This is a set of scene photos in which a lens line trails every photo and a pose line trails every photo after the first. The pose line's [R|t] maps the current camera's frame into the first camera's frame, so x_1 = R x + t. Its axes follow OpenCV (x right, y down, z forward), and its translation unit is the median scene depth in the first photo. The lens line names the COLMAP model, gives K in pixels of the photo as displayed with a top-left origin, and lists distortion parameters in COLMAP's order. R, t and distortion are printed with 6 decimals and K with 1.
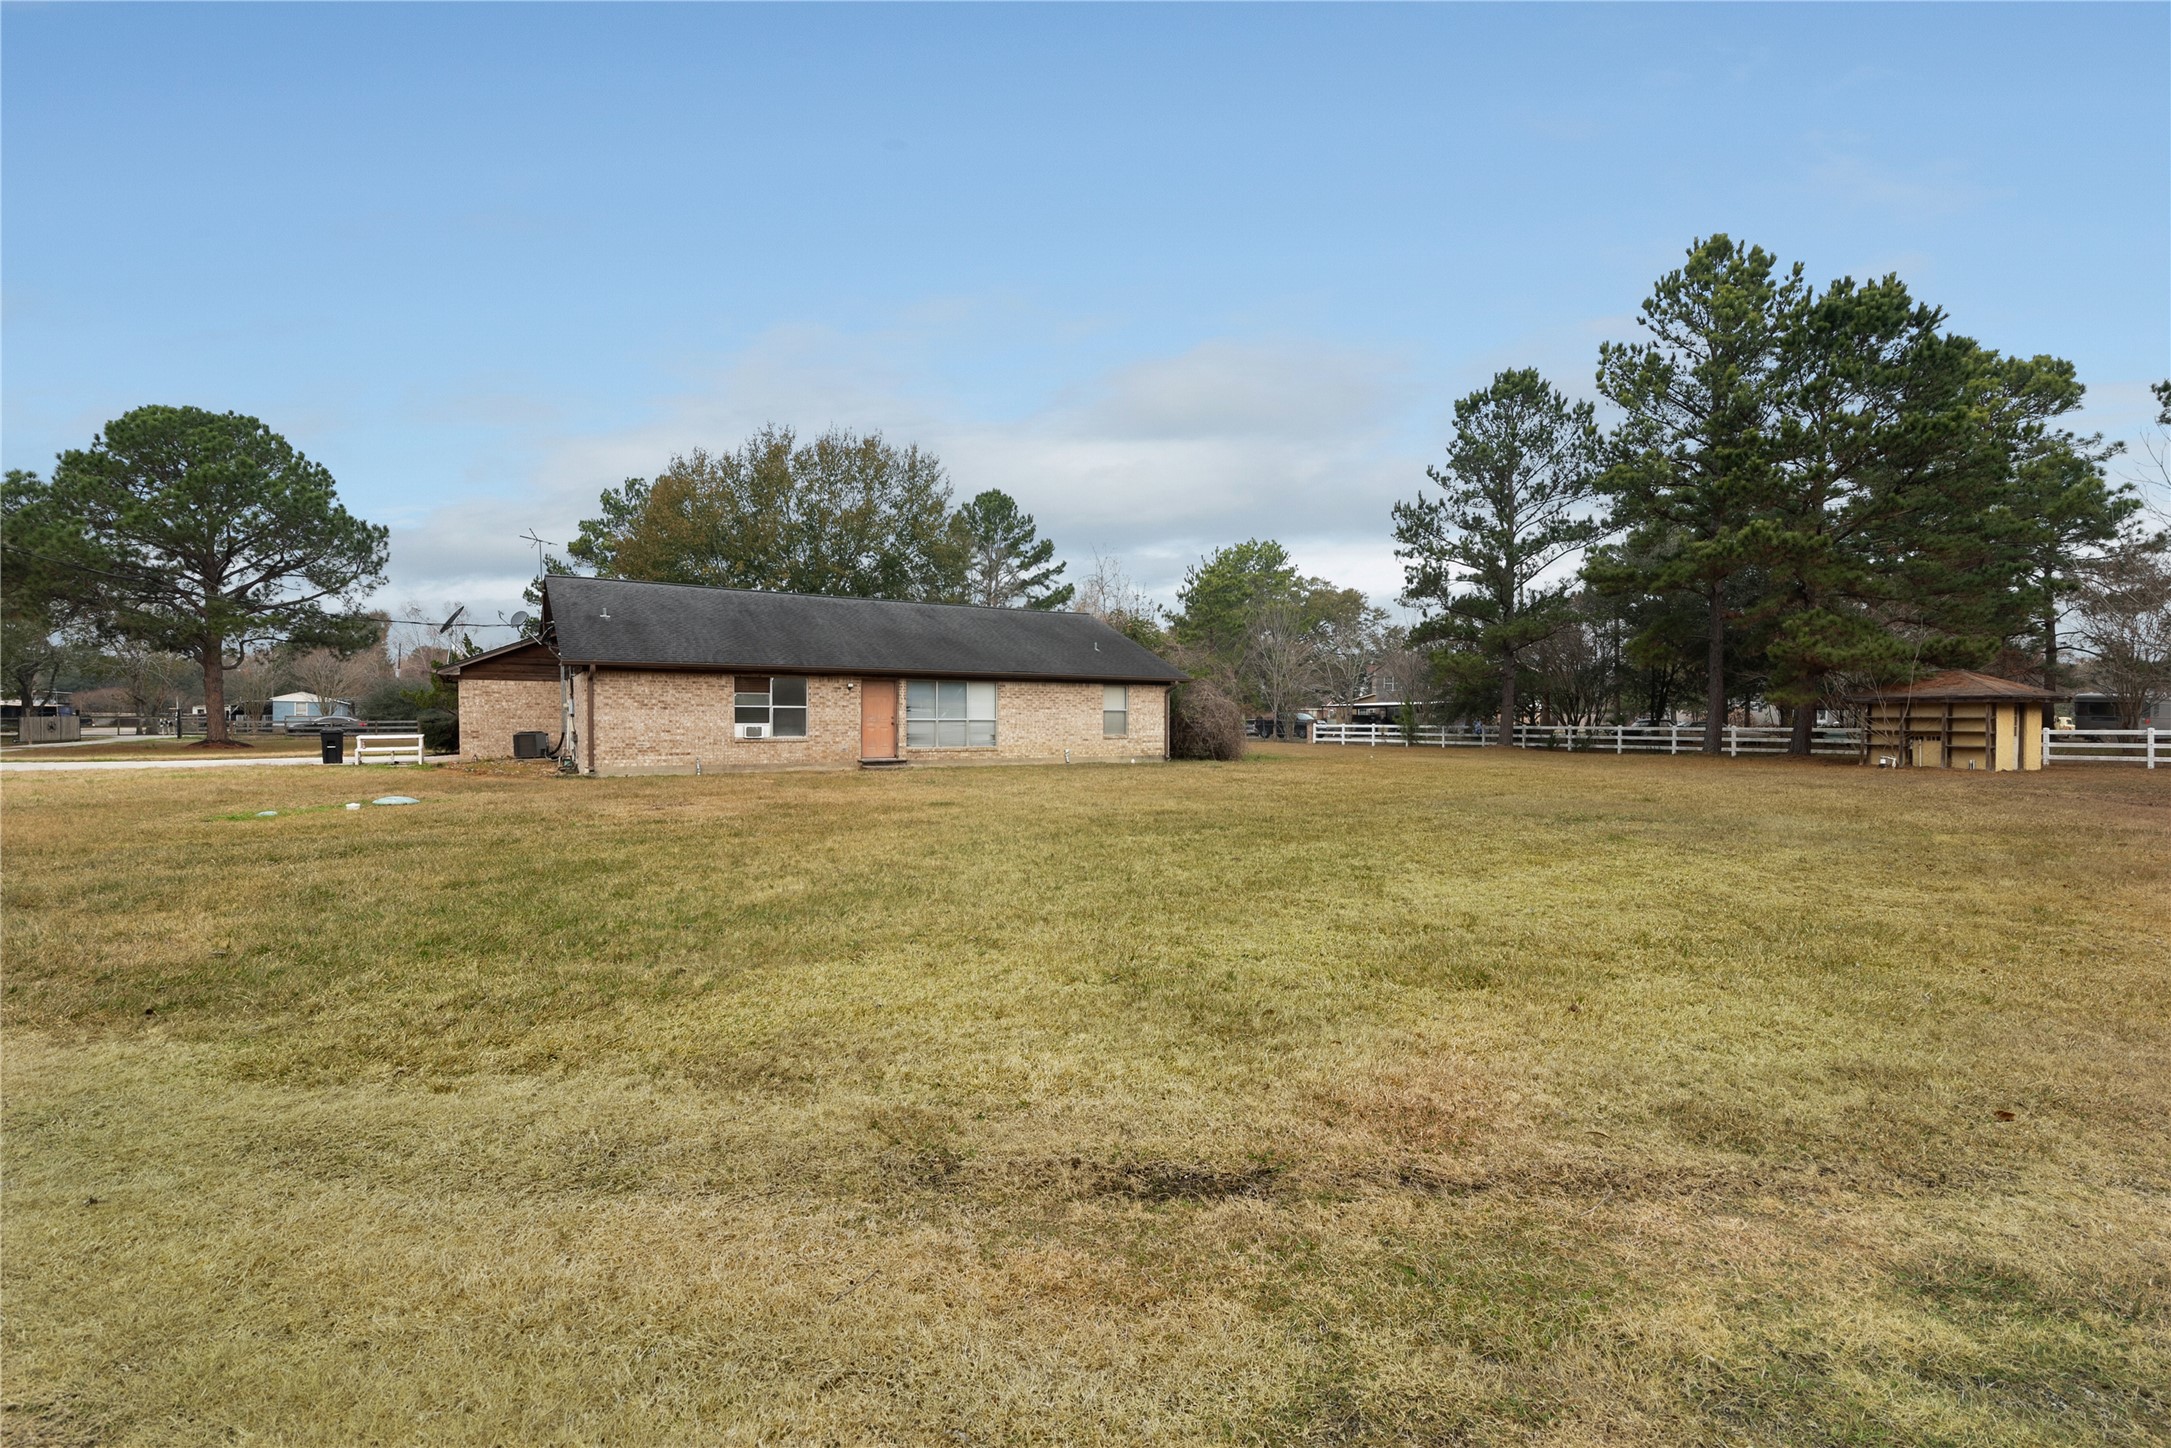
lens RADIAL K [[1000.2, 0, 1086.0], [0, 1000.2, 725.8], [0, 0, 1]] dist [-0.011895, 0.006125]
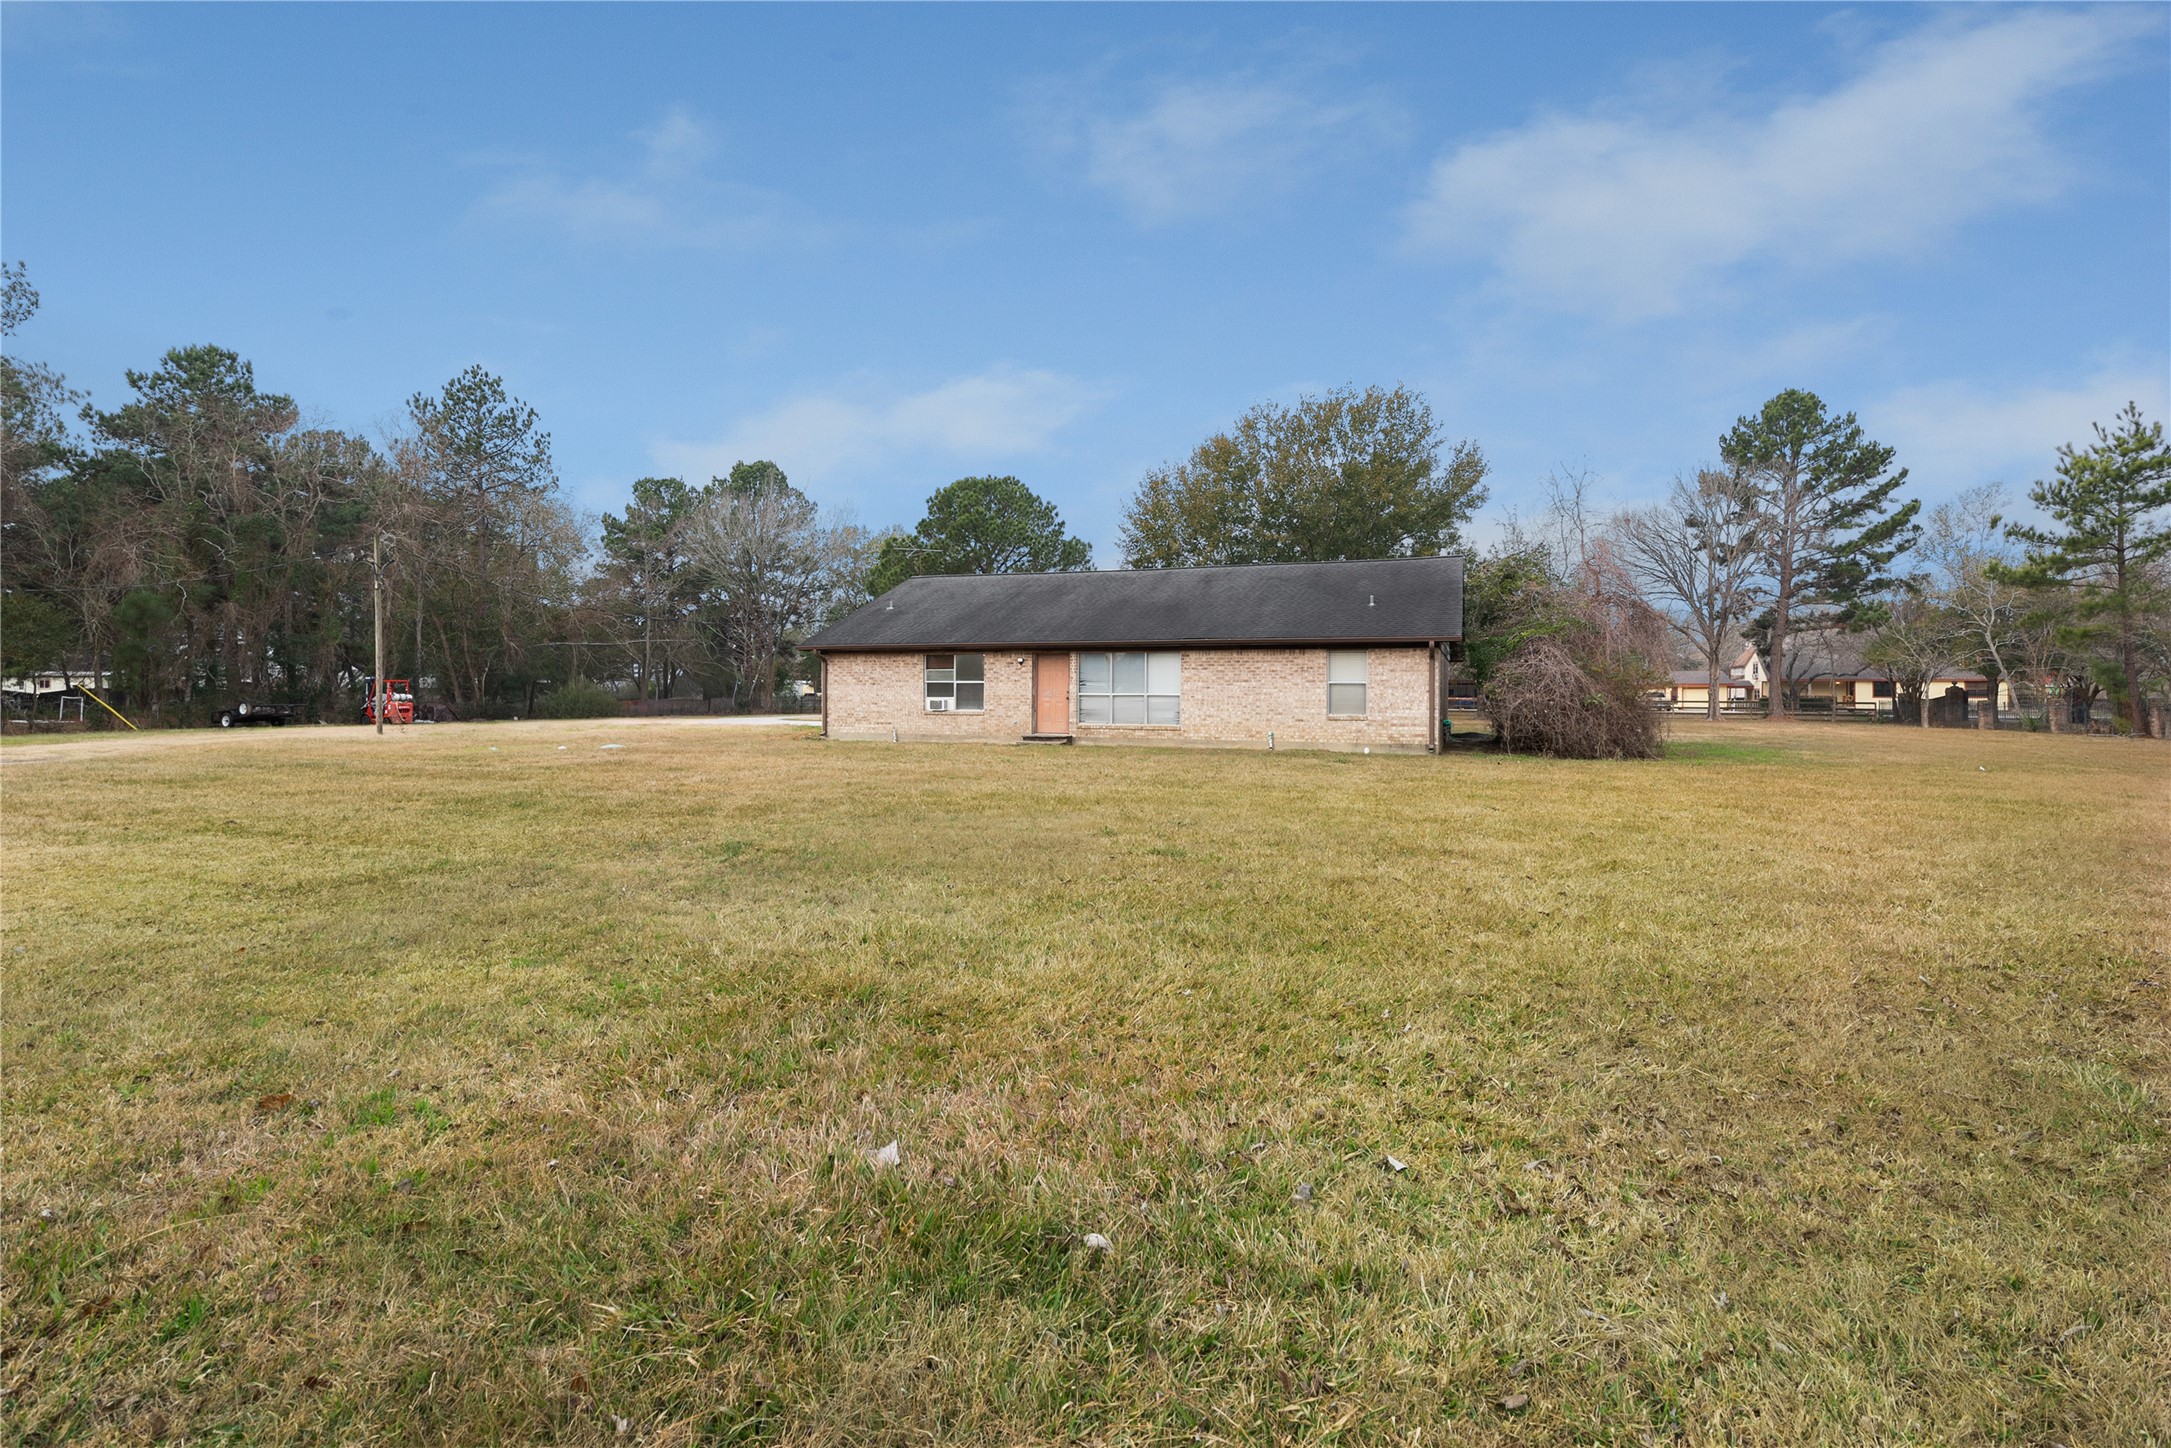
lens RADIAL K [[1000.2, 0, 1085.5], [0, 1000.2, 713.9], [0, 0, 1]] dist [-0.011895, 0.006125]
pose [[0.601287, 0.015606, -0.798881, 0.587453], [-0.009329, 0.999878, 0.012510, 0.000637], [0.798979, -0.000069, 0.601359, 0.435250]]
